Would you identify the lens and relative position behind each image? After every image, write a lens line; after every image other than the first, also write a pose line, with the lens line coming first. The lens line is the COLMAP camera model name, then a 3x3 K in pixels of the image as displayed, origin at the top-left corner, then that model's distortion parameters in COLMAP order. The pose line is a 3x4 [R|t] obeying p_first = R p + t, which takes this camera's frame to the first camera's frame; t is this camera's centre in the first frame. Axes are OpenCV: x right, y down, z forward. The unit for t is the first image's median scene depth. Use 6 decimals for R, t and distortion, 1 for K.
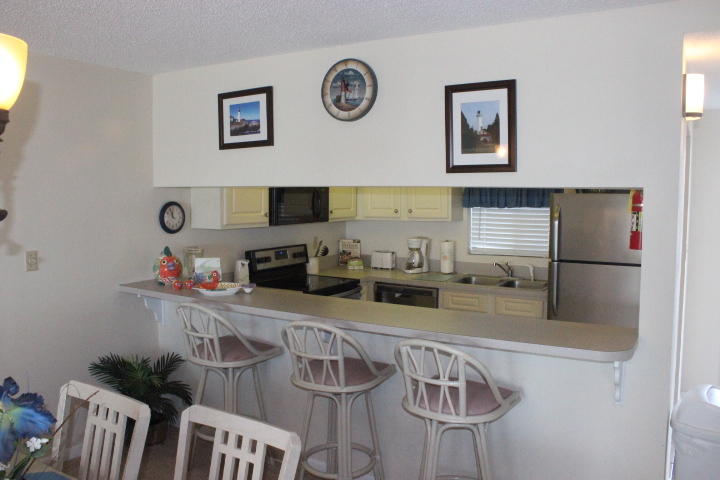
lens RADIAL K [[583.5, 0, 360.0], [0, 583.5, 240.0], [0, 0, 1]] dist [-0.188645, 0.165643]
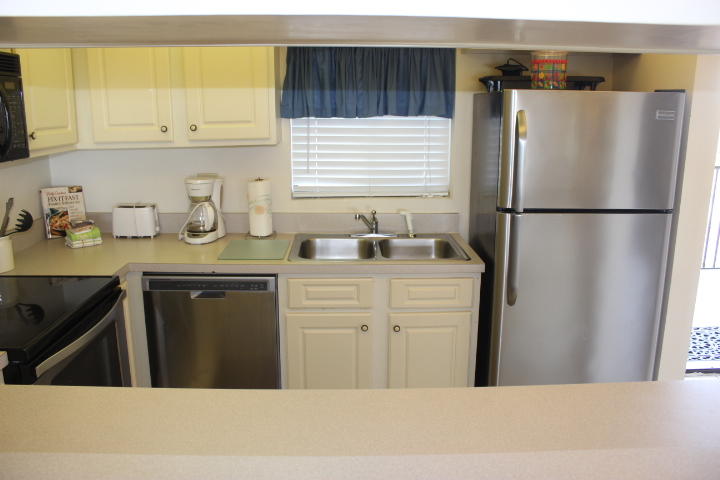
lens RADIAL K [[583.5, 0, 360.0], [0, 583.5, 240.0], [0, 0, 1]] dist [-0.188645, 0.165643]
pose [[0.844761, -0.119689, 0.521588, -0.065571], [0.043015, 0.986701, 0.156752, -0.023698], [-0.533413, -0.109982, 0.838674, 0.467377]]
